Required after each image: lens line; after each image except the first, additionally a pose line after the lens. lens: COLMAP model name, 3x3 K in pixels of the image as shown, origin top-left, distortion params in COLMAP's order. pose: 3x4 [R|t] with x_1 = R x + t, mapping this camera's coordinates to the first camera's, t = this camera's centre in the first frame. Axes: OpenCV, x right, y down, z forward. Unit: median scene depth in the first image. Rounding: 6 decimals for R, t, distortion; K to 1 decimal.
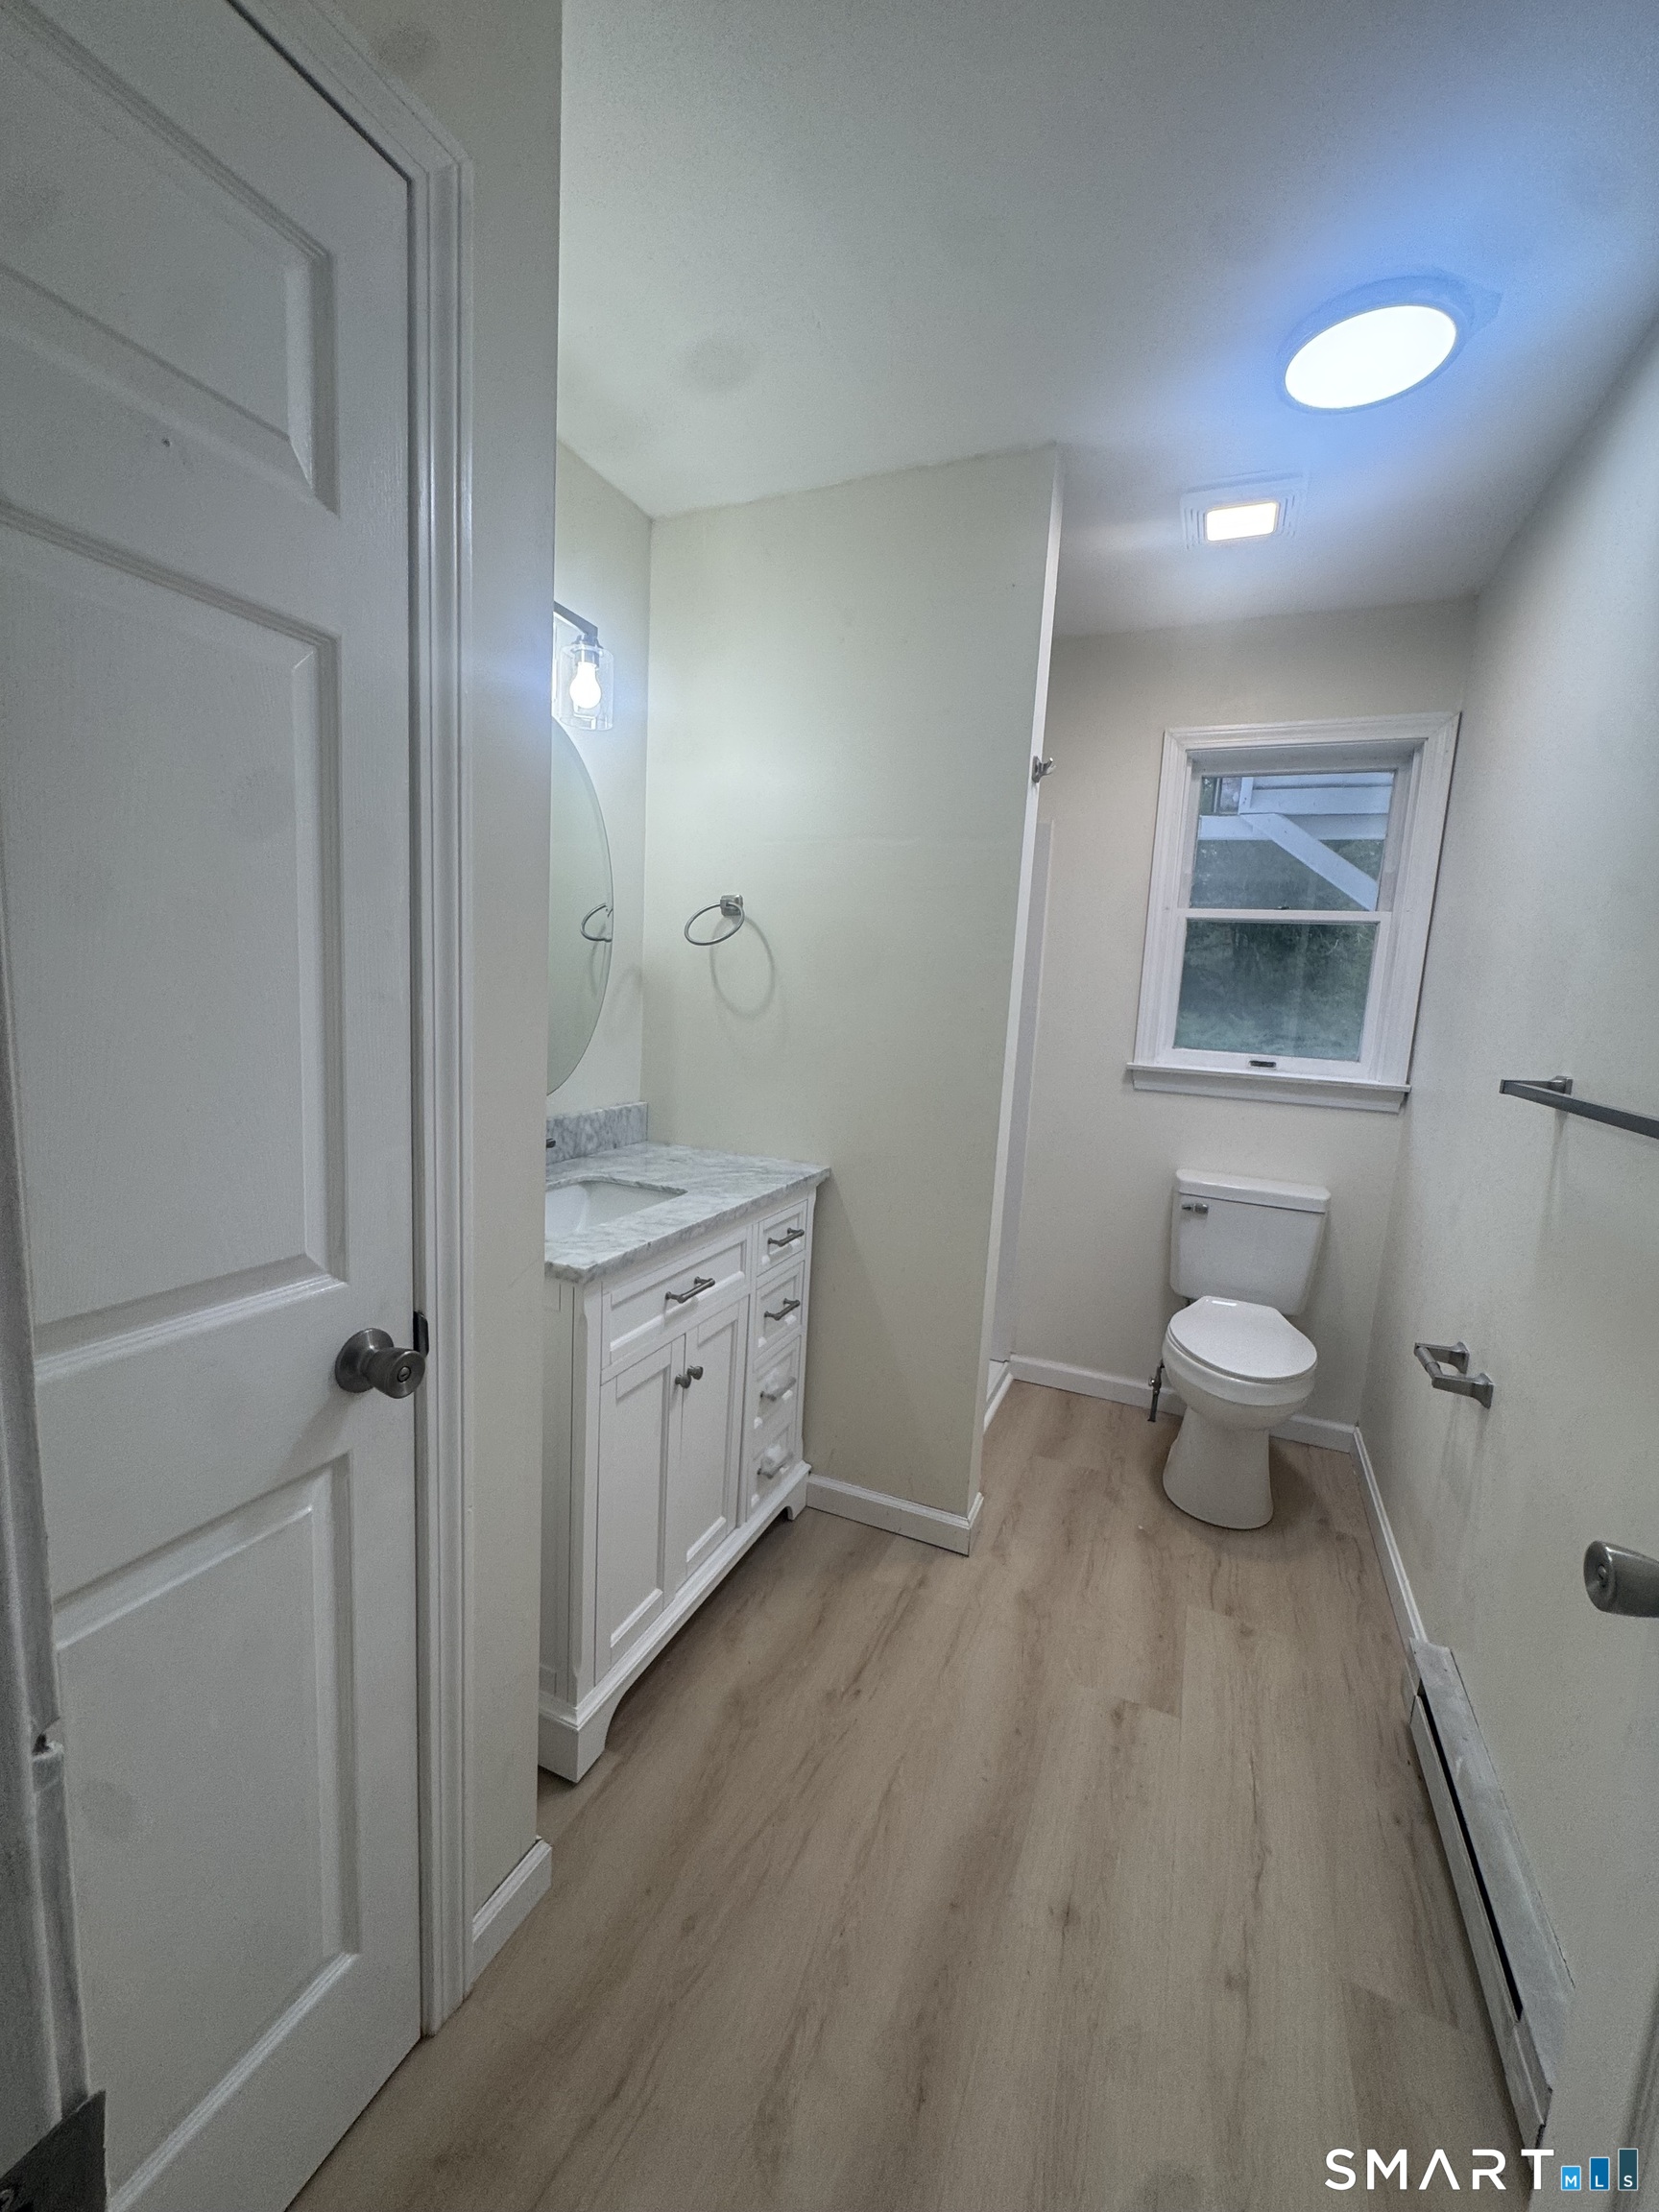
lens RADIAL K [[885.8, 0, 834.6], [0, 885.8, 1108.9], [0, 0, 1]] dist [-0.002384, 0.000137]
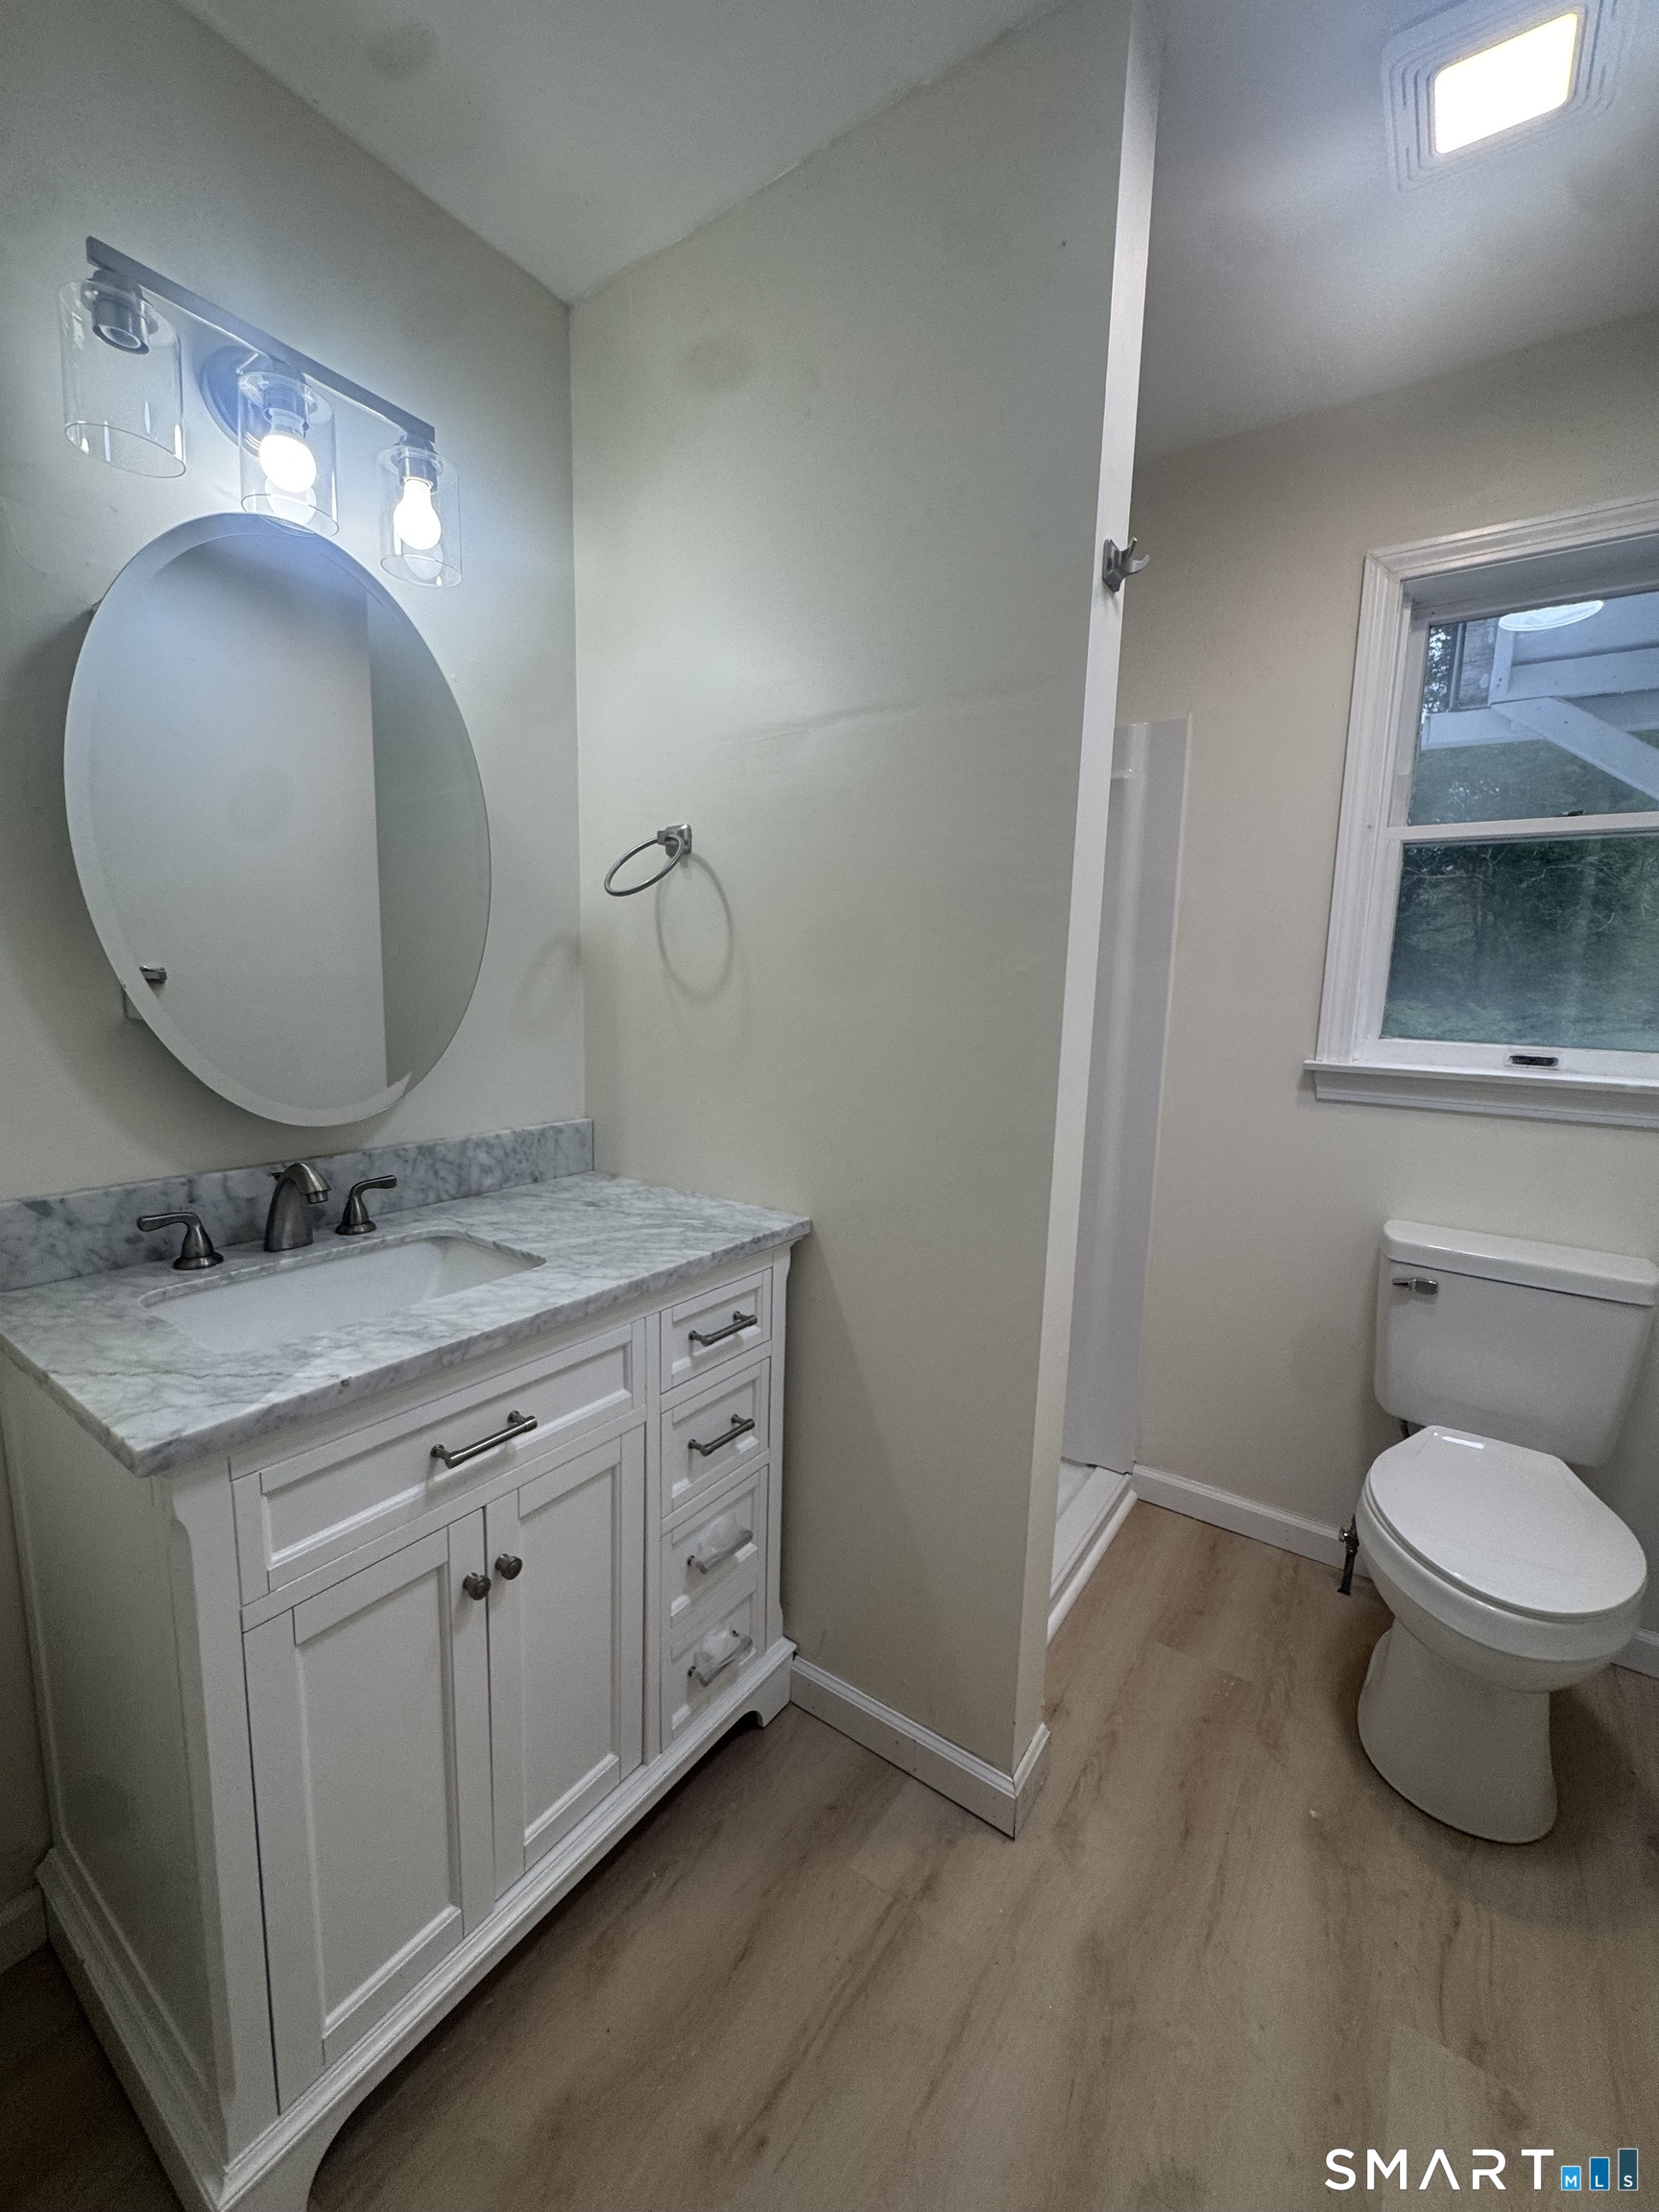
lens RADIAL K [[885.8, 0, 833.1], [0, 885.8, 1107.0], [0, 0, 1]] dist [-0.002384, 0.000137]
pose [[0.979406, 0.002671, -0.201884, 0.147537], [-0.003371, 0.999989, -0.003126, -0.017367], [0.201874, 0.003742, 0.979404, 0.342688]]
